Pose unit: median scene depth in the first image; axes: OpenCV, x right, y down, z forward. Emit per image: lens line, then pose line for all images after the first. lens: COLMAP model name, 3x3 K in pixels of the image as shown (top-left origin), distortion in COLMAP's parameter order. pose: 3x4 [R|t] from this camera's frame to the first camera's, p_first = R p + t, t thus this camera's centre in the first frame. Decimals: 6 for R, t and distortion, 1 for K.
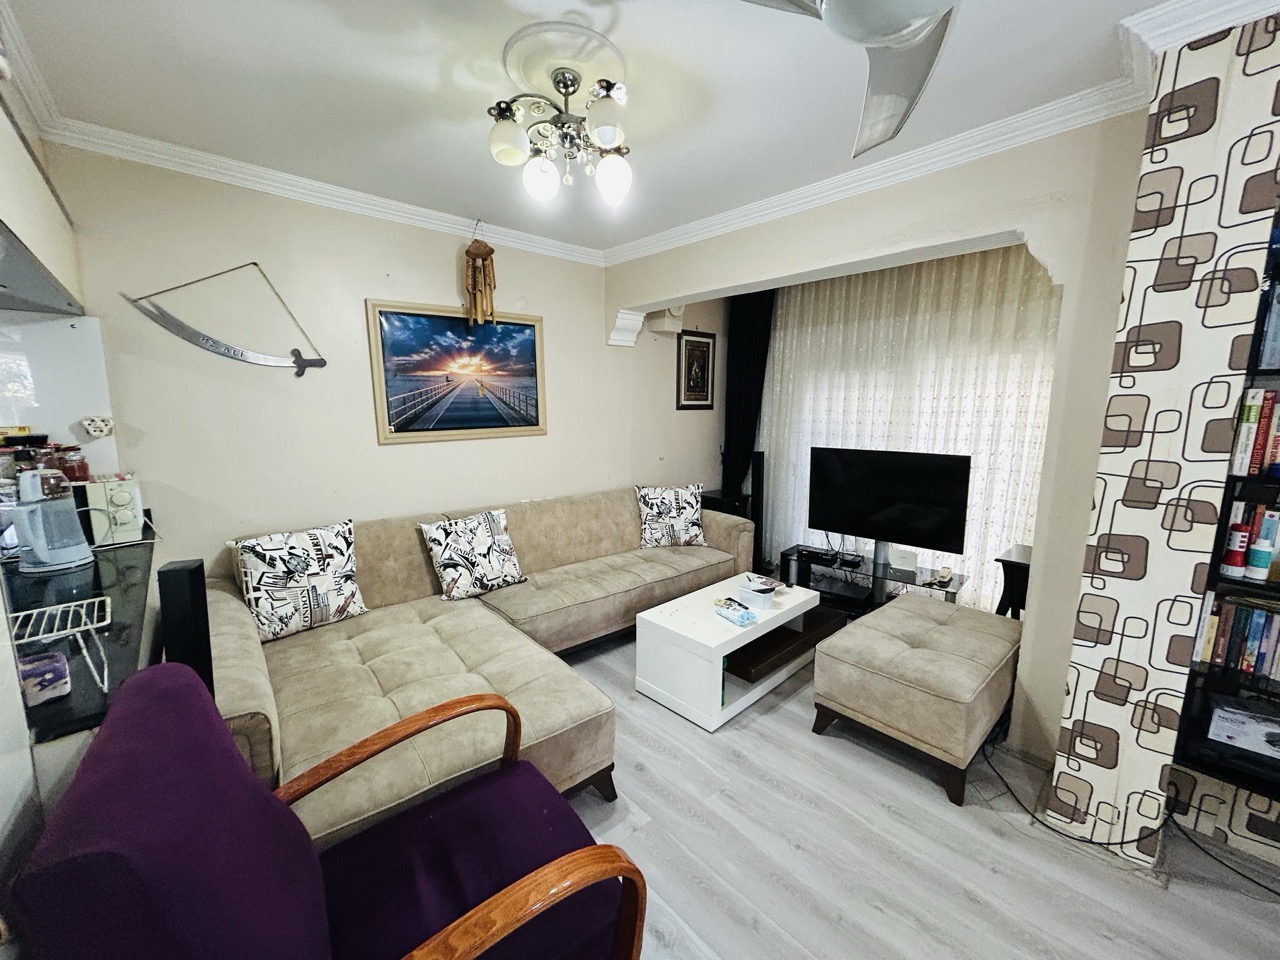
lens RADIAL K [[513.7, 0, 640.8], [0, 513.7, 481.5], [0, 0, 1]] dist [-0.001515, 0.001719]
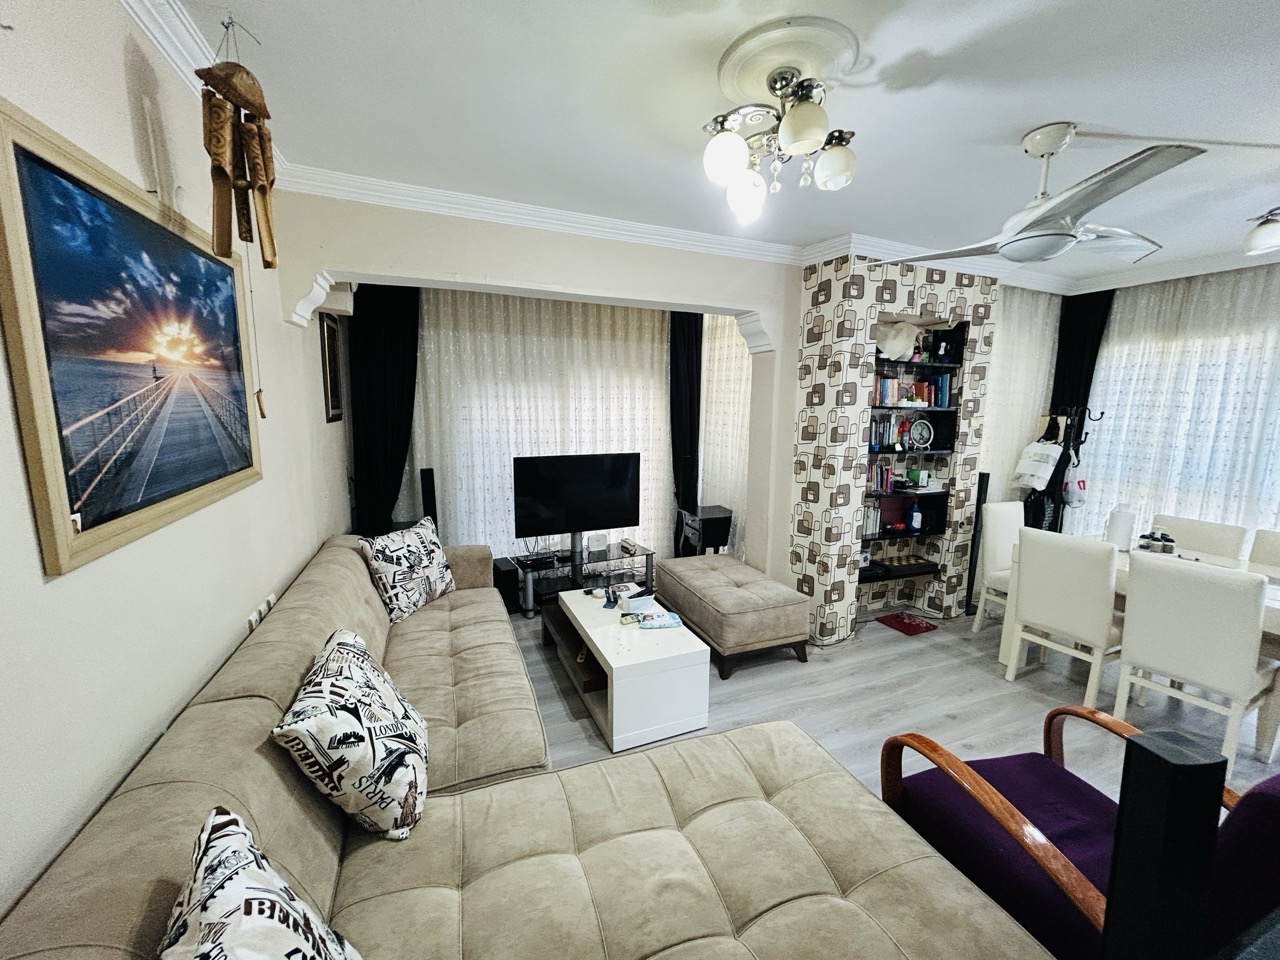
lens RADIAL K [[513.7, 0, 640.2], [0, 513.7, 480.9], [0, 0, 1]] dist [-0.001515, 0.001719]
pose [[0.348603, -0.136193, 0.927322, -0.695470], [0.127736, 0.987059, 0.096948, -0.119820], [-0.928525, 0.084656, 0.361489, 0.572598]]
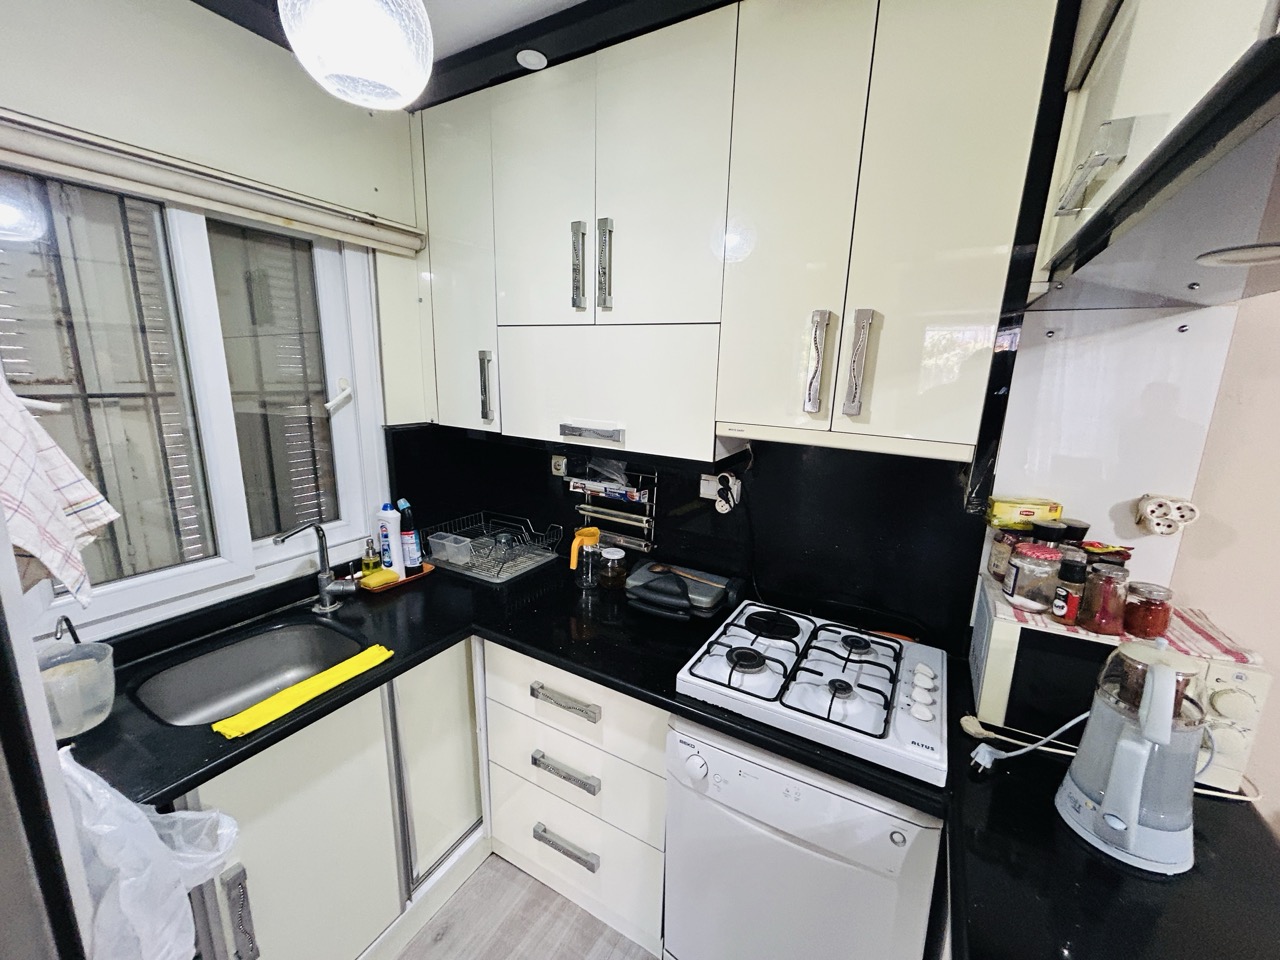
lens RADIAL K [[513.7, 0, 633.2], [0, 513.7, 478.8], [0, 0, 1]] dist [-0.001515, 0.001719]
pose [[0.302924, 0.203328, -0.931072, -0.568731], [-0.155888, 0.974388, 0.162069, -0.112691], [0.940179, 0.096048, 0.326862, 0.237735]]
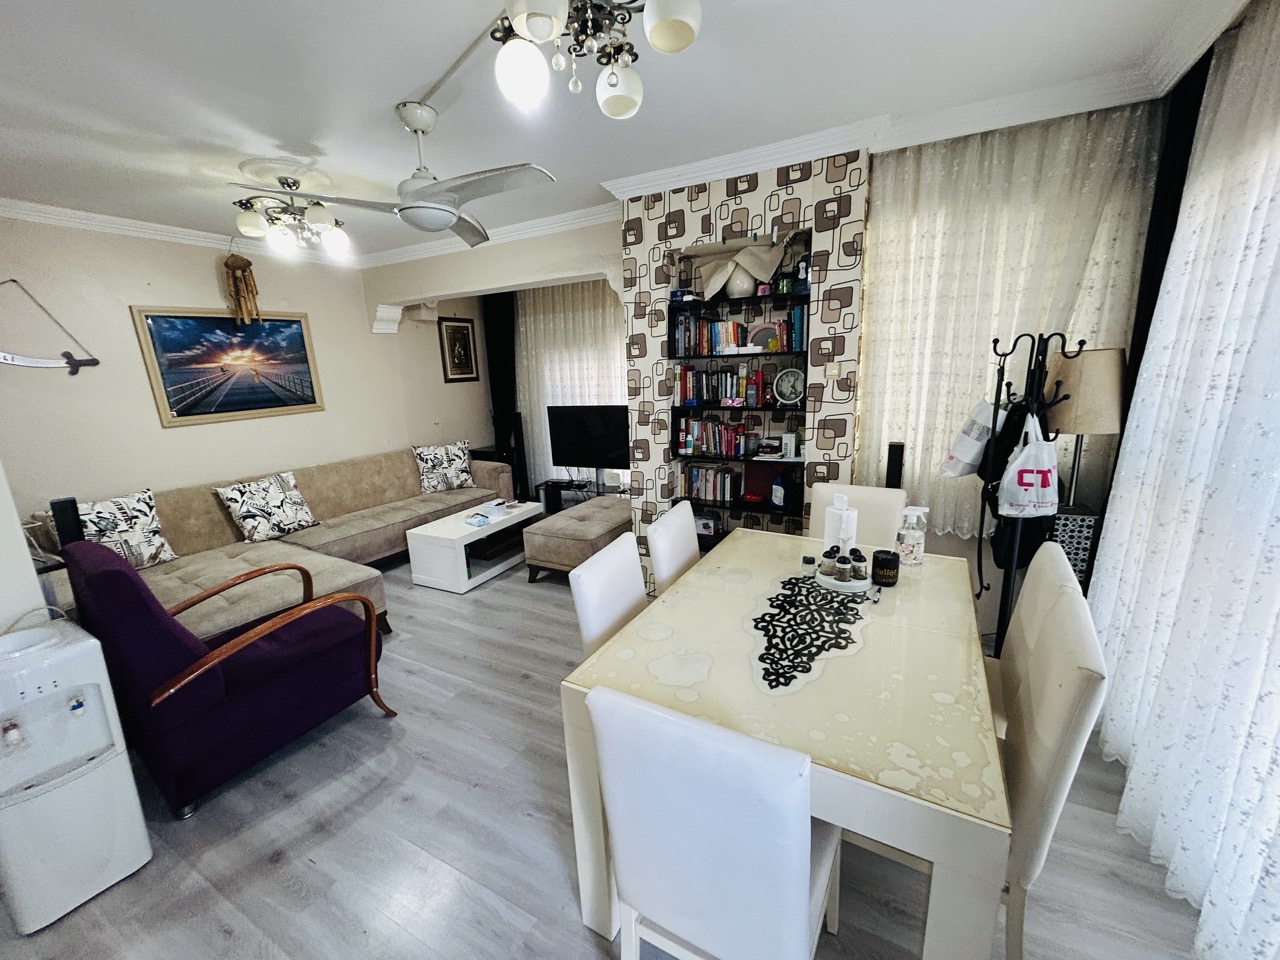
lens RADIAL K [[513.7, 0, 639.4], [0, 513.7, 480.8], [0, 0, 1]] dist [-0.001515, 0.001719]
pose [[0.945770, -0.110664, 0.305406, 0.171349], [0.090428, 0.992711, 0.079674, 0.059052], [-0.311997, -0.047736, 0.948883, -0.518516]]
